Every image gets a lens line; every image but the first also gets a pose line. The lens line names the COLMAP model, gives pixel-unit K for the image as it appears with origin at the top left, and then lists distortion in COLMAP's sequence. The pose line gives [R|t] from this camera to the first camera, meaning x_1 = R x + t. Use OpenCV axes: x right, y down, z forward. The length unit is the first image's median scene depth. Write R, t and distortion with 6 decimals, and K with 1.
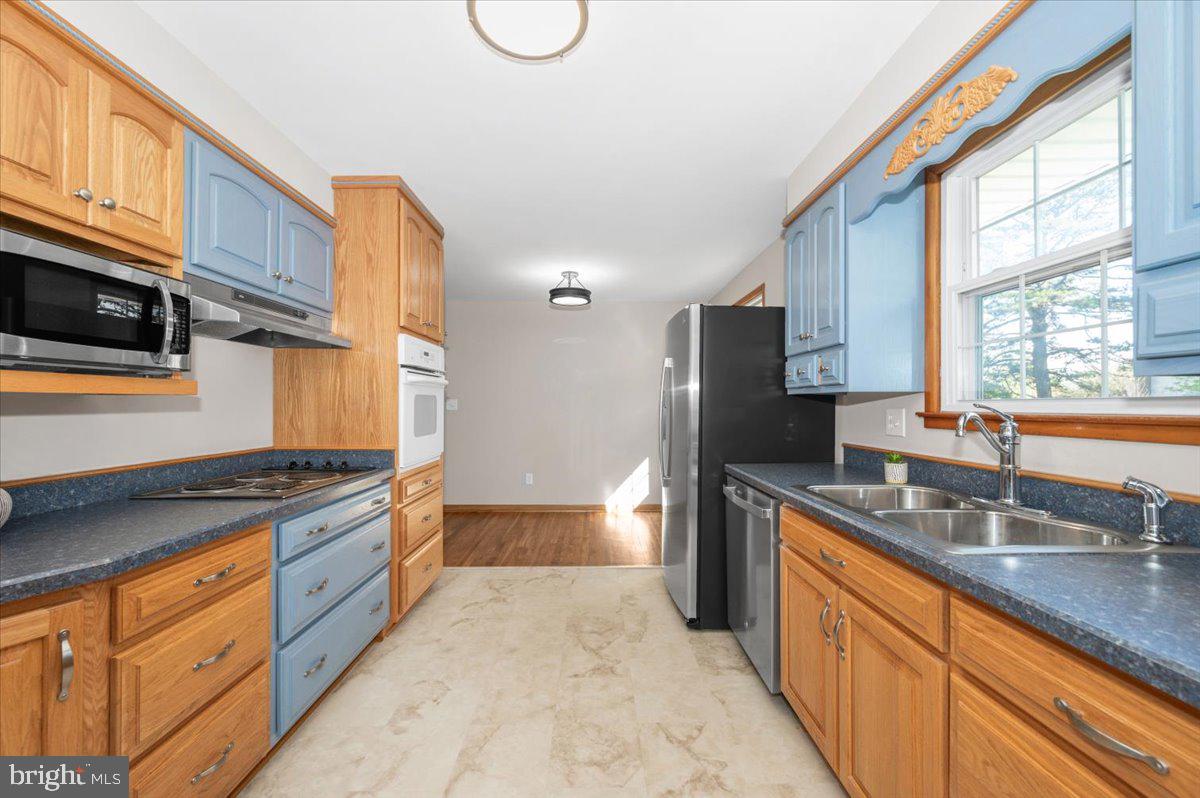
lens RADIAL K [[471.8, 0, 595.6], [0, 471.8, 409.8], [0, 0, 1]] dist [0.000481, 0.000102]
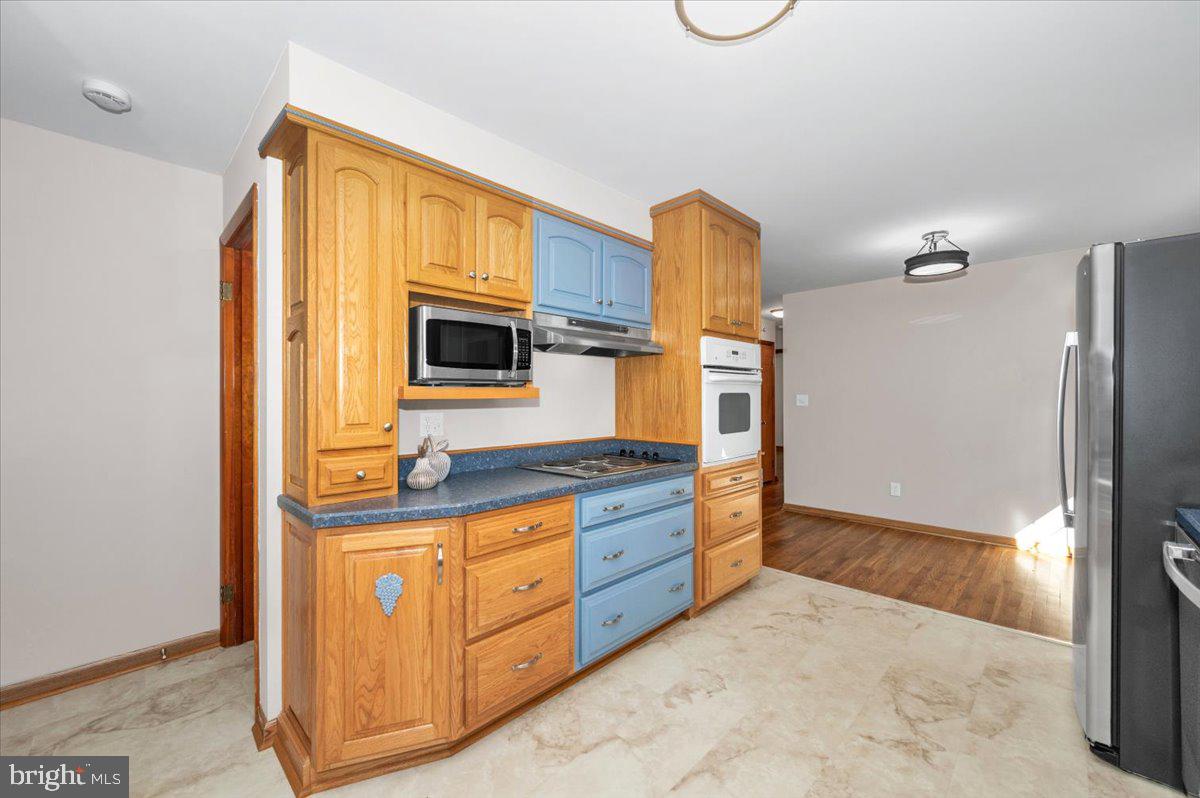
lens RADIAL K [[477.2, 0, 603.2], [0, 477.2, 401.1], [0, 0, 1]] dist [0.001479, 0.000036]
pose [[0.713704, -0.000416, -0.700447, 0.189092], [-0.002675, 0.999991, -0.003319, -0.011806], [0.700442, 0.004243, 0.713696, 0.080339]]
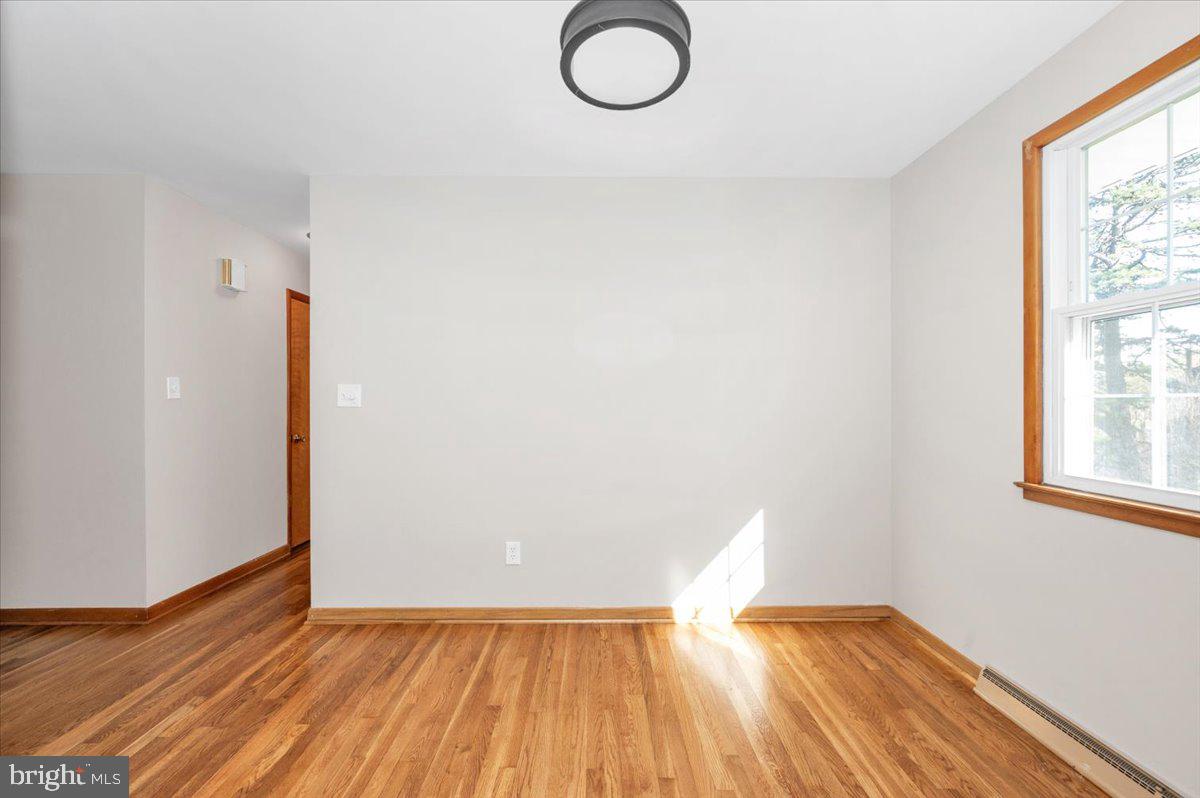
lens RADIAL K [[483.4, 0, 602.3], [0, 483.4, 398.8], [0, 0, 1]] dist [0.001596, 0.000141]
pose [[0.999970, 0.003092, 0.007130, -0.125808], [-0.002976, 0.999866, -0.016126, 0.001083], [-0.007179, 0.016104, 0.999845, 1.178614]]
